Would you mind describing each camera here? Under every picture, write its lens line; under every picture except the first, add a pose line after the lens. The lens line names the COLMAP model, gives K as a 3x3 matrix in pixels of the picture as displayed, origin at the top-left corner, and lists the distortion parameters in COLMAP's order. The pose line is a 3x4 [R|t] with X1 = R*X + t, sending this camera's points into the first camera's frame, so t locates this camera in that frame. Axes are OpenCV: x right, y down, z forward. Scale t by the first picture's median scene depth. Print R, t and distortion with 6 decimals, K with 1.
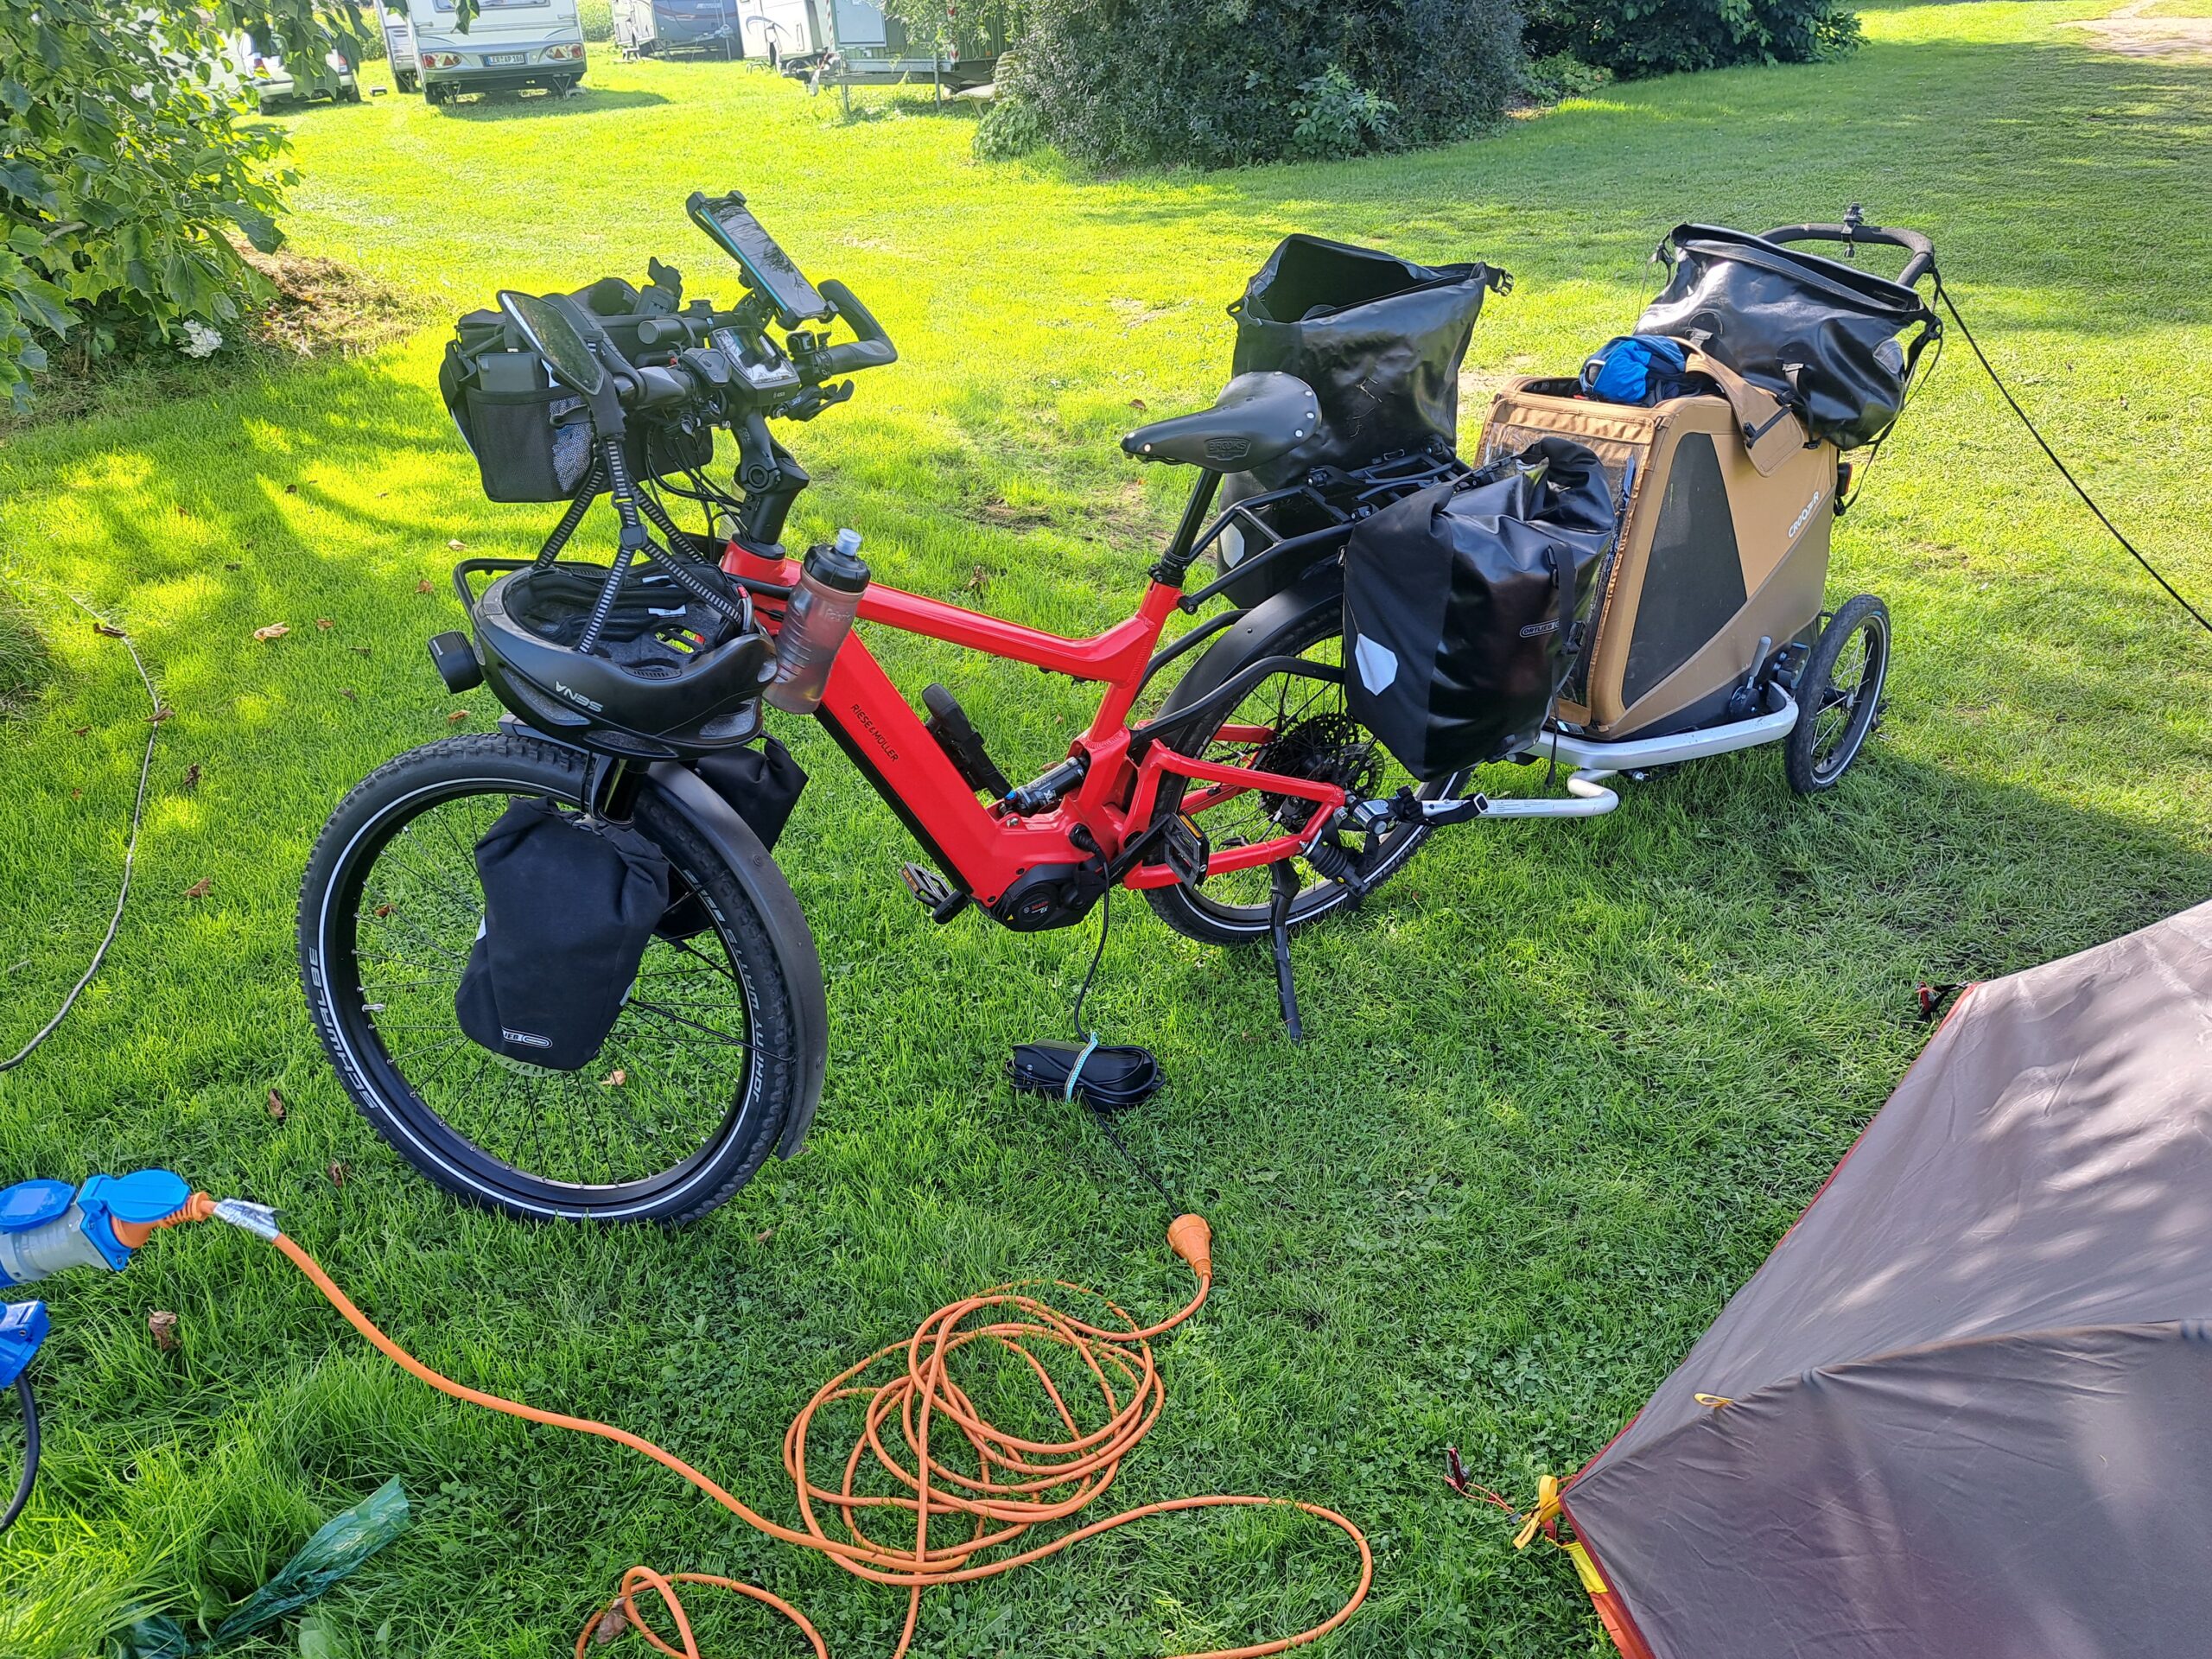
lens RADIAL K [[1536.5, 0, 1106.0], [0, 1536.5, 829.5], [0, 0, 1]] dist [0.052728, -0.075766]
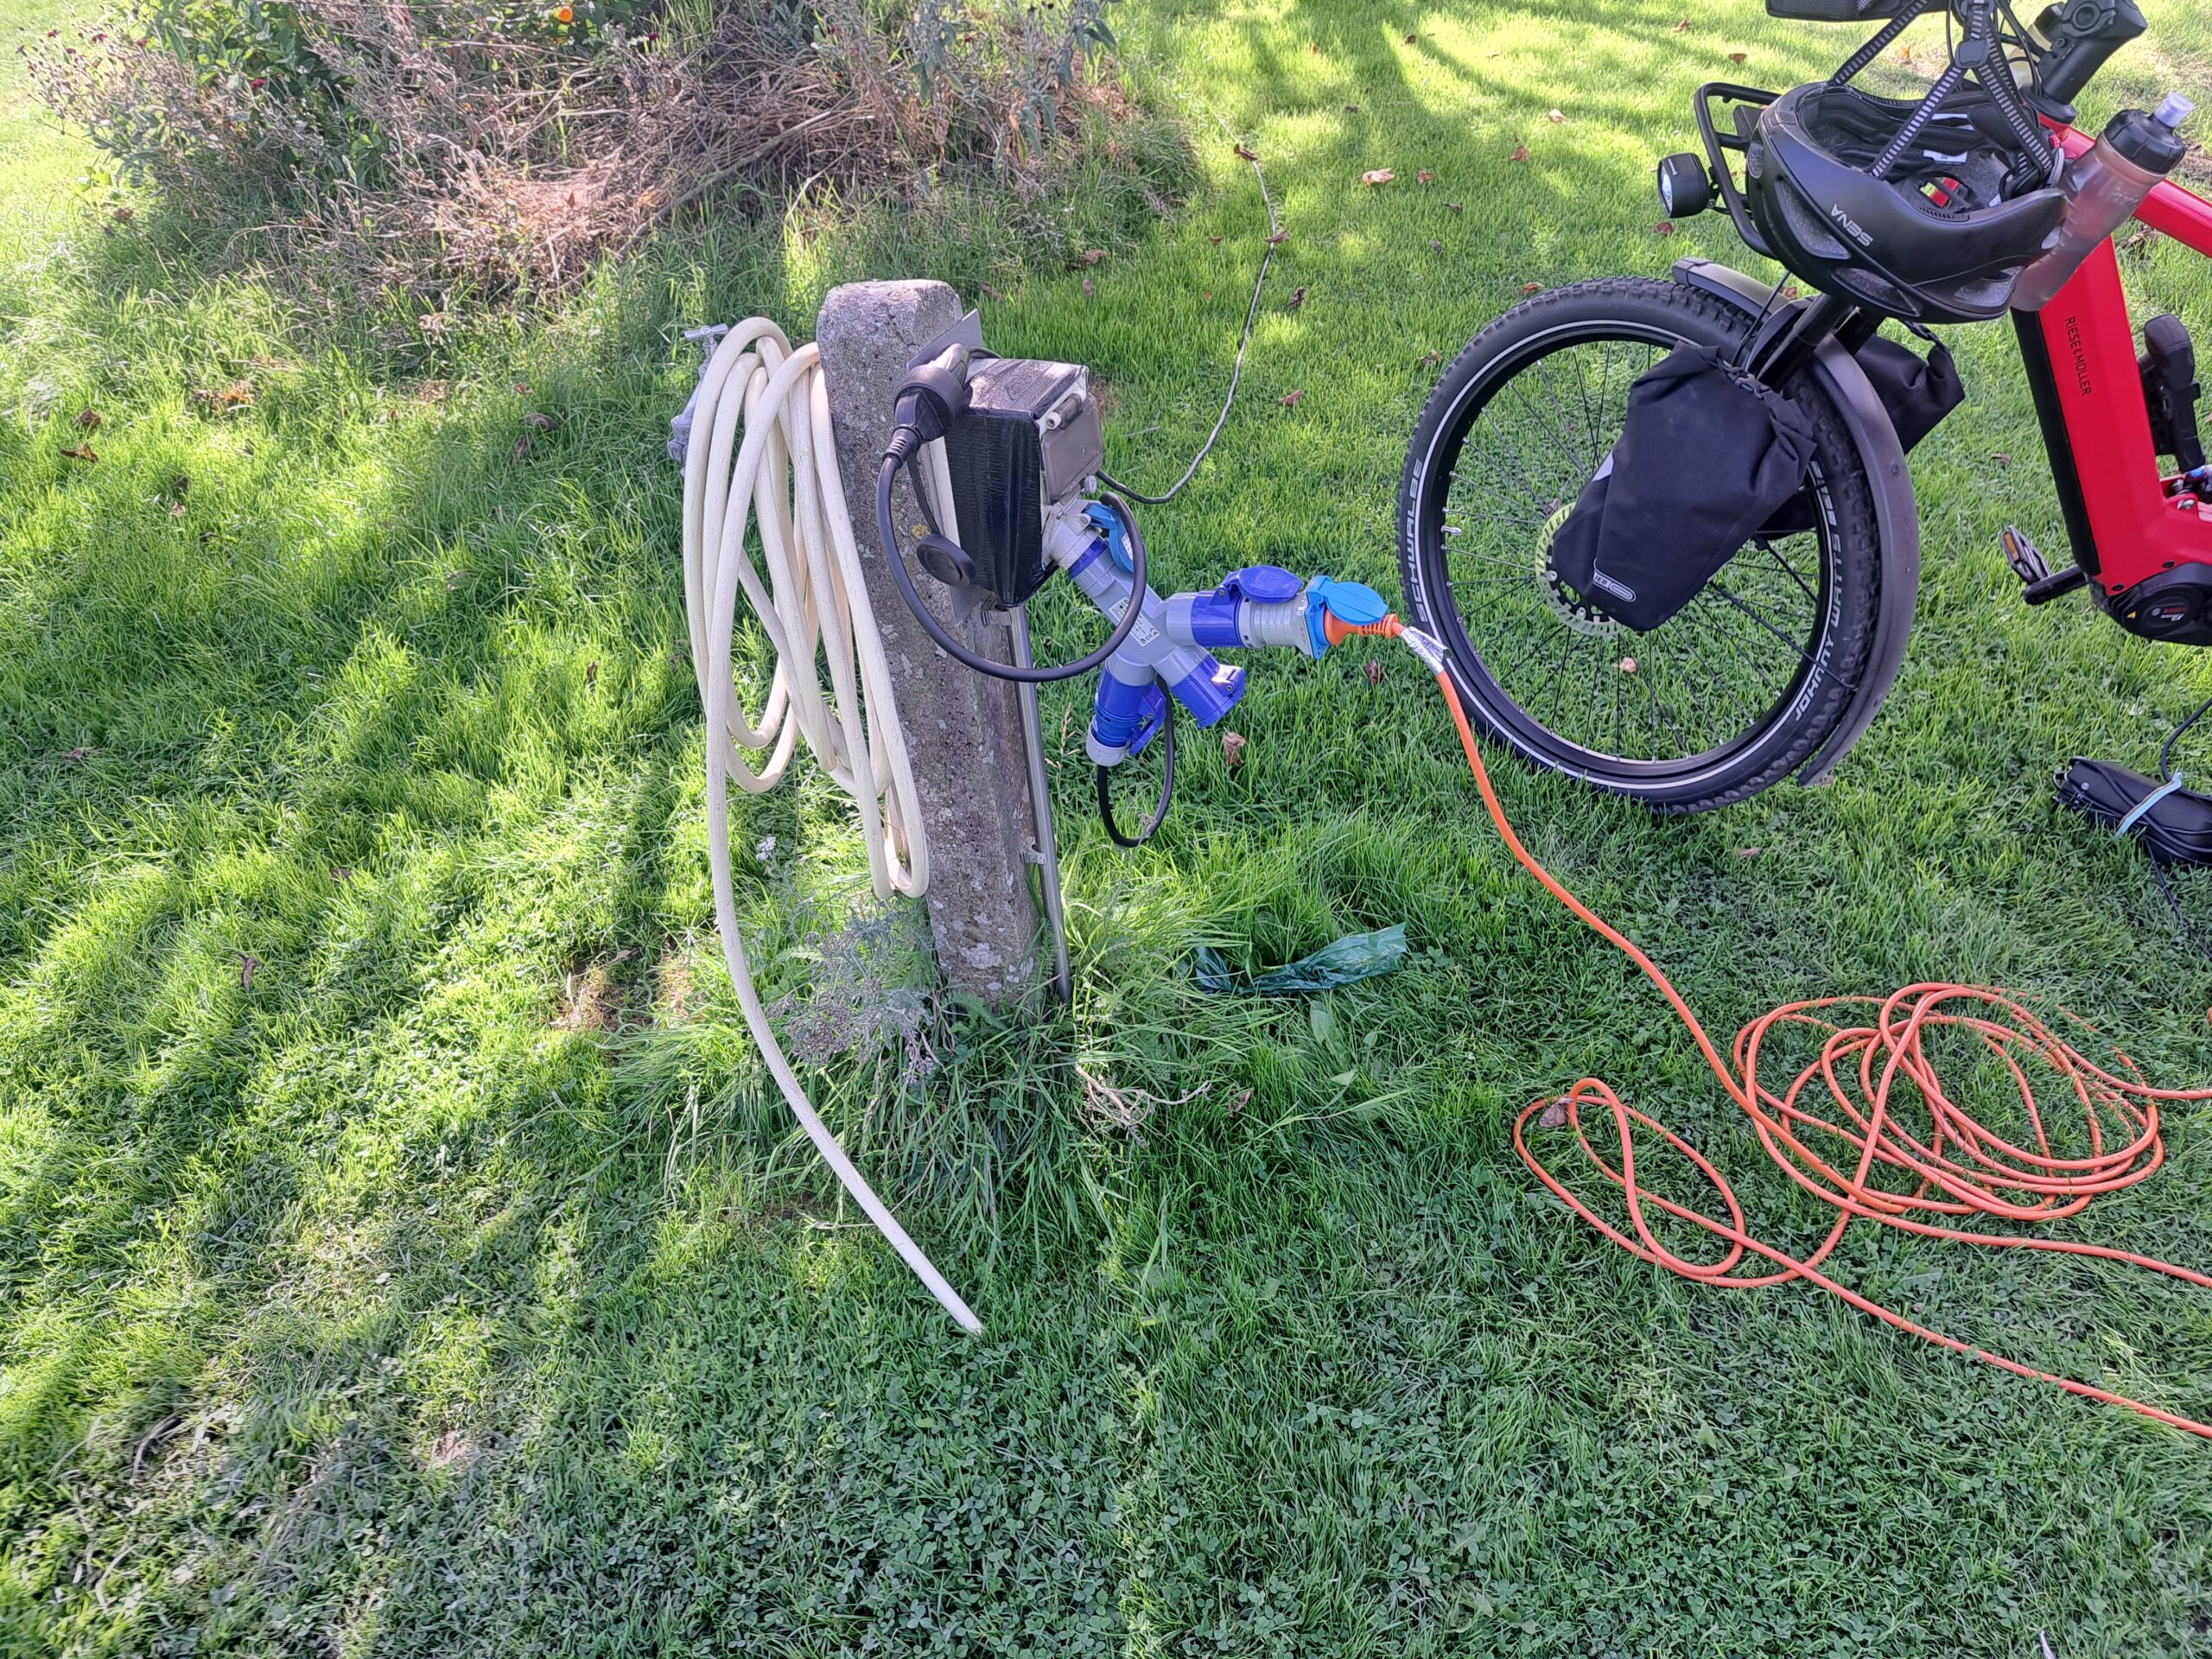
lens RADIAL K [[1560.3, 0, 1106.0], [0, 1560.3, 829.5], [0, 0, 1]] dist [0.035875, -0.042838]
pose [[0.832098, 0.330041, -0.445743, -0.126695], [-0.232818, 0.937292, 0.259381, 0.088344], [0.503398, -0.112053, 0.856758, -0.074189]]
